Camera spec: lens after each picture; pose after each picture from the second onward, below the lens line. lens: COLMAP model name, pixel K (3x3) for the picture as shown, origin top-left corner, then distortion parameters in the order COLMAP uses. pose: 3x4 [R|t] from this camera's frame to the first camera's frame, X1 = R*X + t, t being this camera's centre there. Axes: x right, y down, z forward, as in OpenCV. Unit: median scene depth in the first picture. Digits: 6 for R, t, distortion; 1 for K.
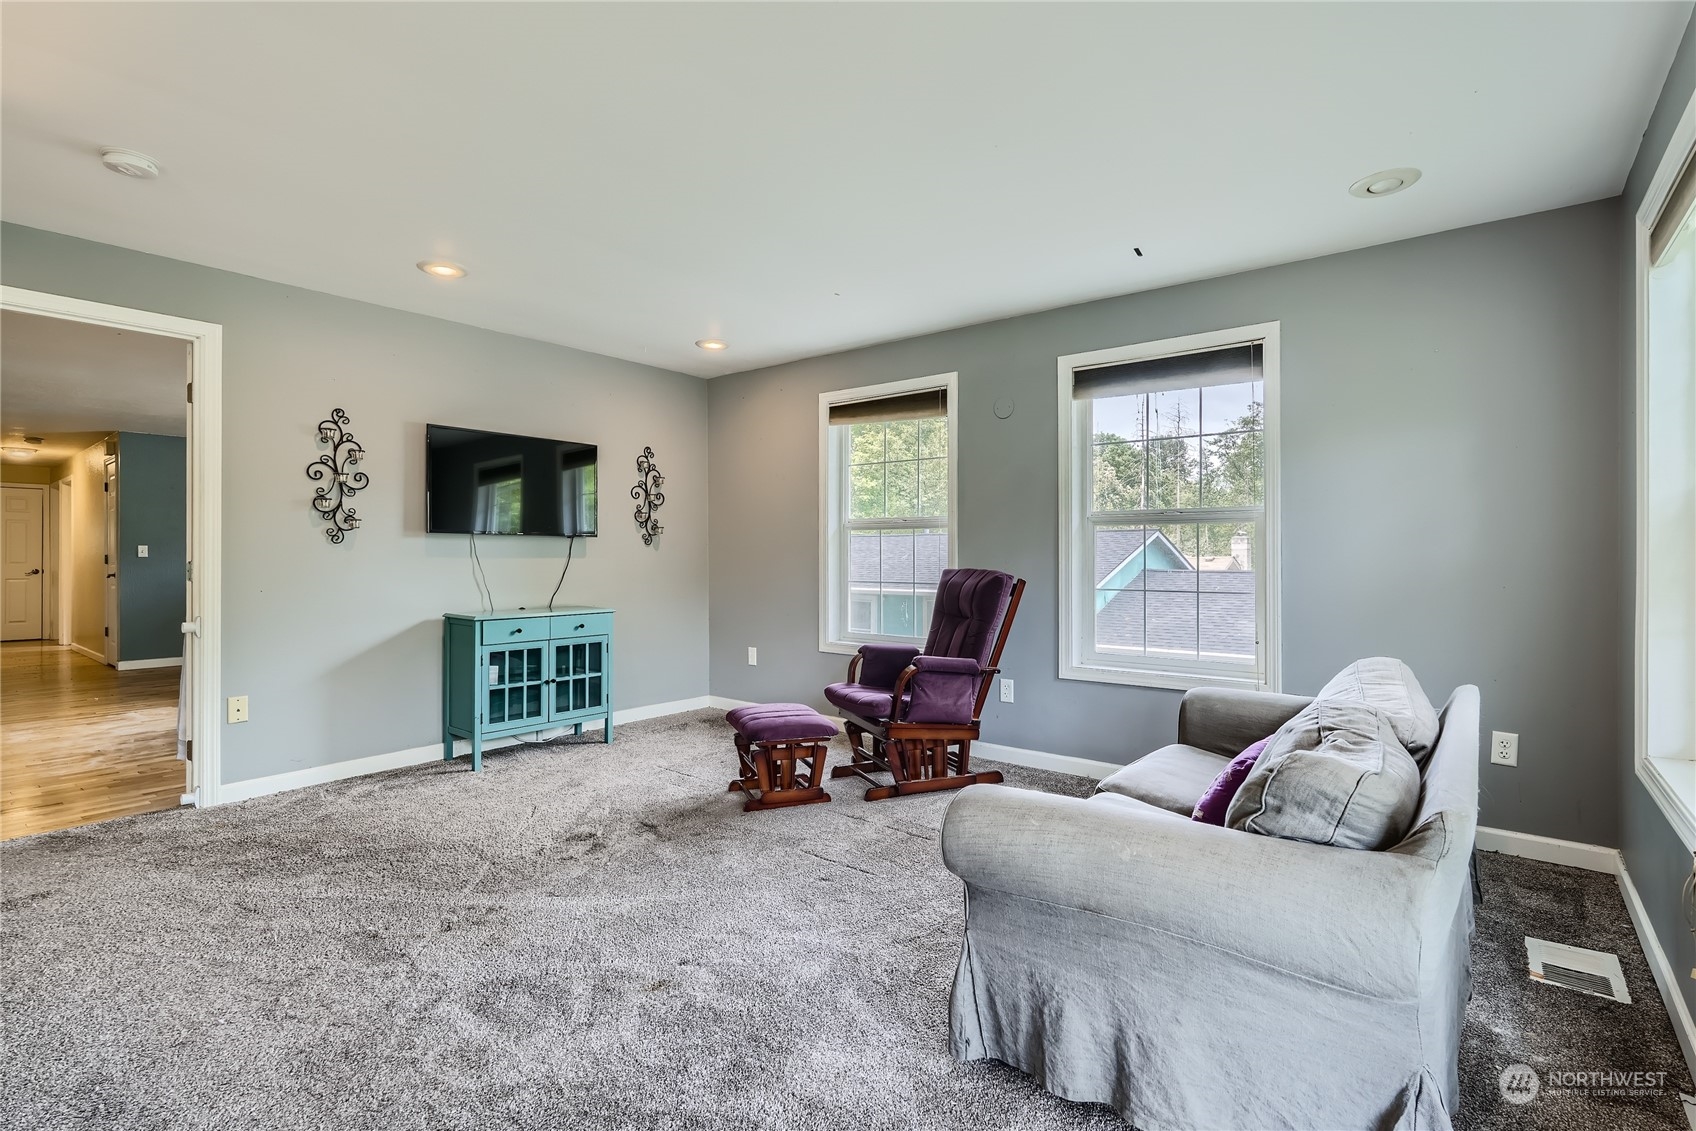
lens RADIAL K [[771.1, 0, 843.5], [0, 771.1, 578.3], [0, 0, 1]] dist [-0.013010, -0.000030]
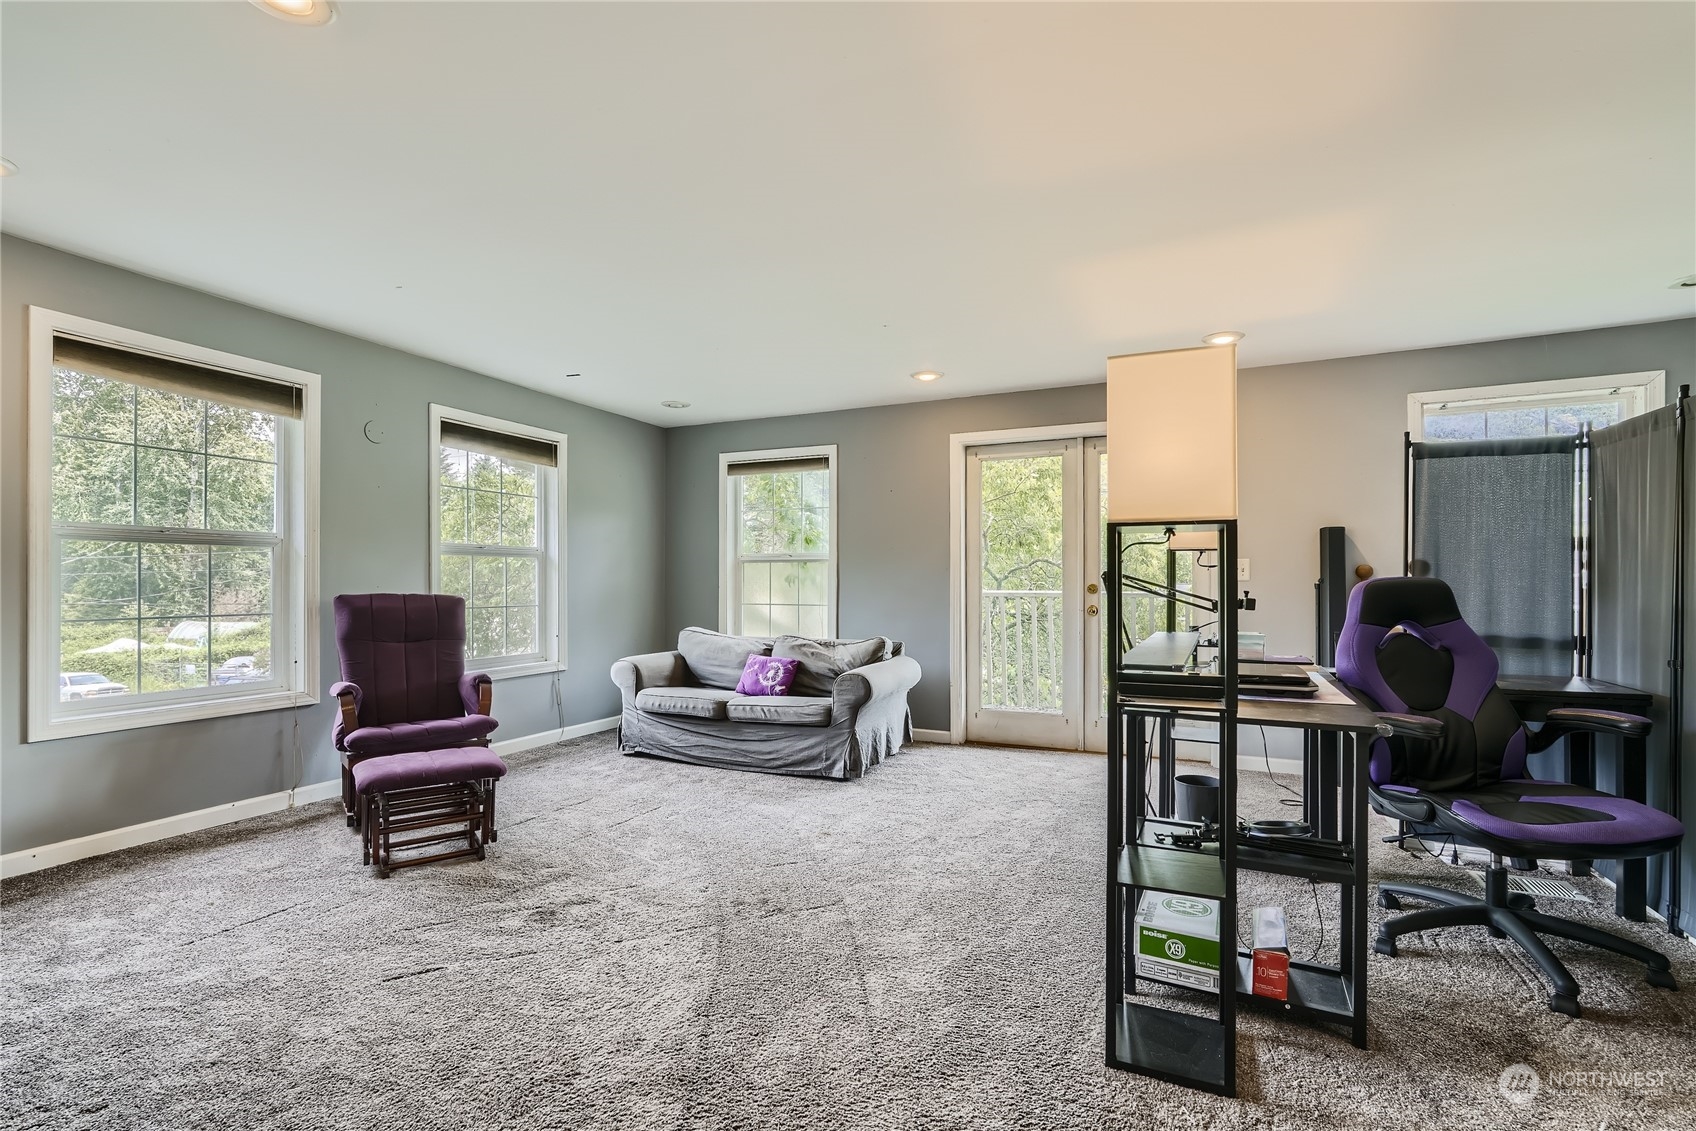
lens RADIAL K [[771.1, 0, 843.5], [0, 771.1, 578.3], [0, 0, 1]] dist [-0.013010, -0.000030]
pose [[-0.246601, 0.001910, 0.969115, -1.036069], [0.031734, 0.999478, 0.006105, -0.017330], [-0.968597, 0.032259, -0.246533, 0.746527]]
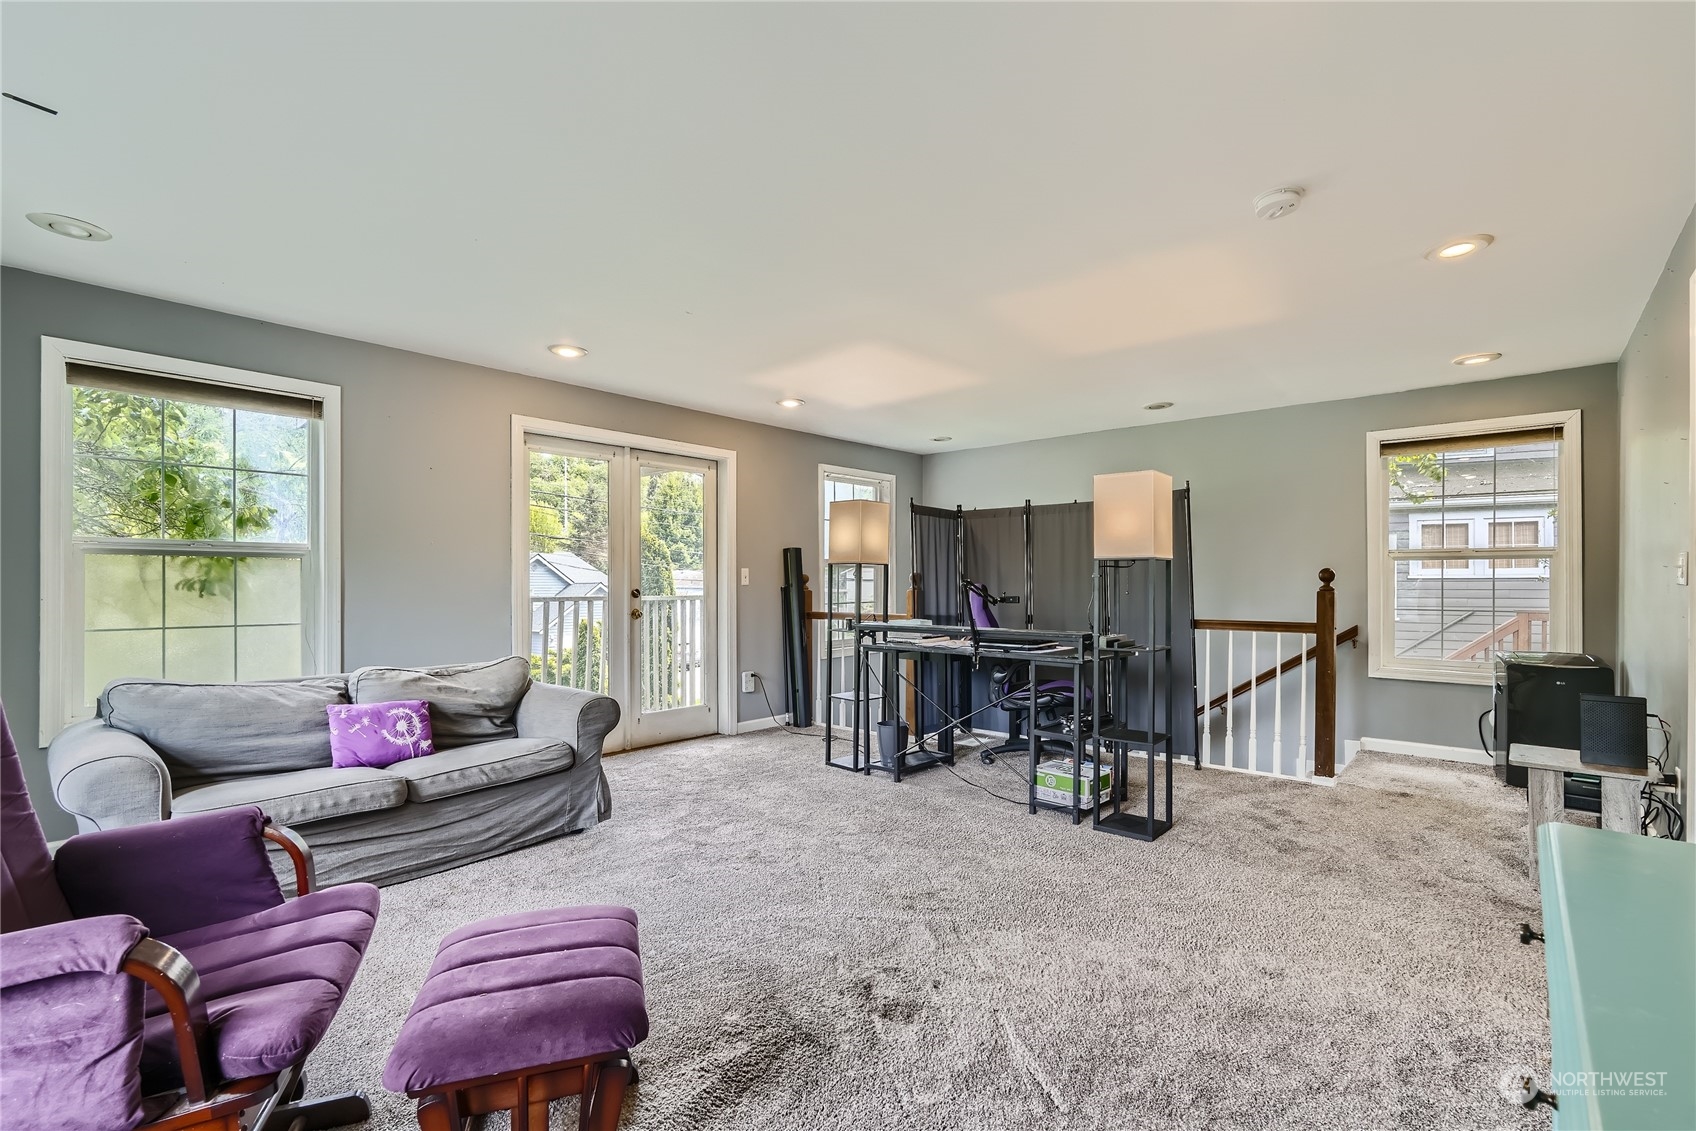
lens RADIAL K [[771.1, 0, 843.5], [0, 771.1, 578.3], [0, 0, 1]] dist [-0.013010, -0.000030]
pose [[-0.999761, -0.000118, 0.021840, -0.261358], [0.000444, 0.999669, 0.025717, -0.040301], [-0.021836, 0.025721, -0.999431, 1.395461]]
